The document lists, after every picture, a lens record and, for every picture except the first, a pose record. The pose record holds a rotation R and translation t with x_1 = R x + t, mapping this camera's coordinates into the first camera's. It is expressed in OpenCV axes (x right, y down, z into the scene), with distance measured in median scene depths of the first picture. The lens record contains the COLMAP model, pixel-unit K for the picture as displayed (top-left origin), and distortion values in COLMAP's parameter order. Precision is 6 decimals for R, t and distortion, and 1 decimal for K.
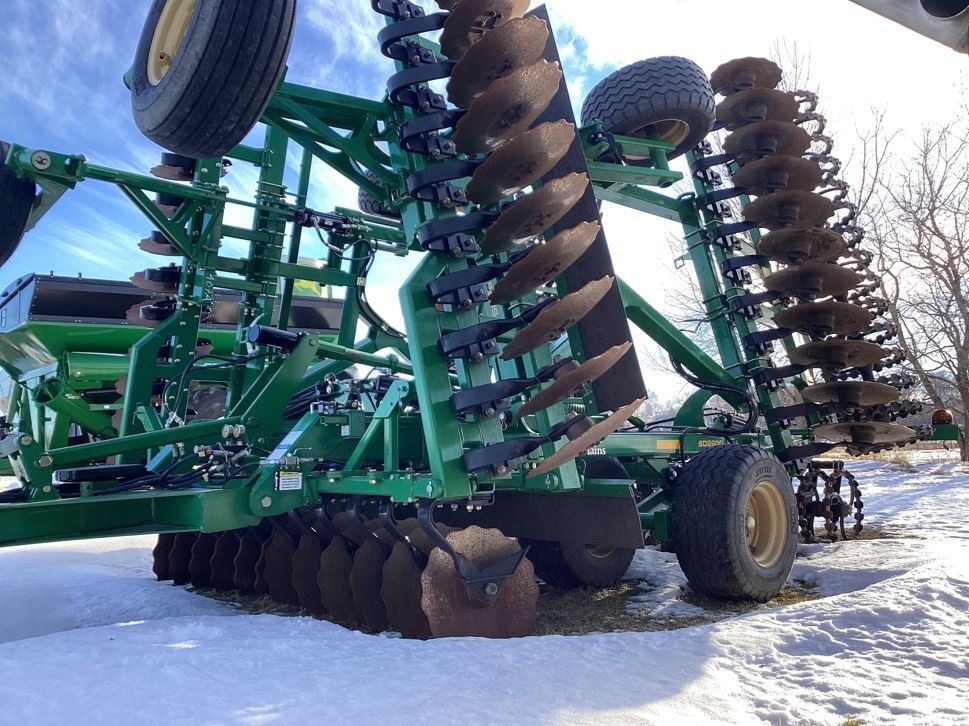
lens RADIAL K [[863.8, 0, 481.2], [0, 863.8, 360.4], [0, 0, 1]] dist [0.066862, -0.118500]
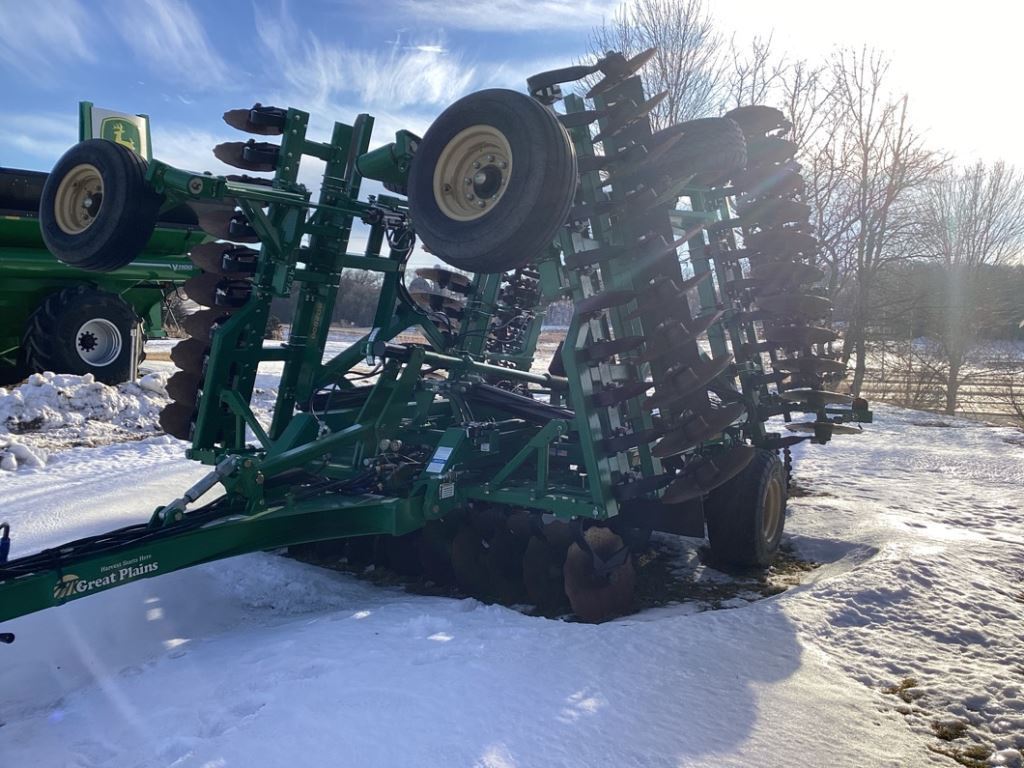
lens RADIAL K [[912.8, 0, 493.3], [0, 912.8, 371.4], [0, 0, 1]] dist [0.066862, -0.118500]
pose [[0.971703, 0.027541, 0.234597, -0.515689], [-0.063986, 0.986736, 0.149193, -0.248450], [-0.227376, -0.159982, 0.960576, -0.259058]]
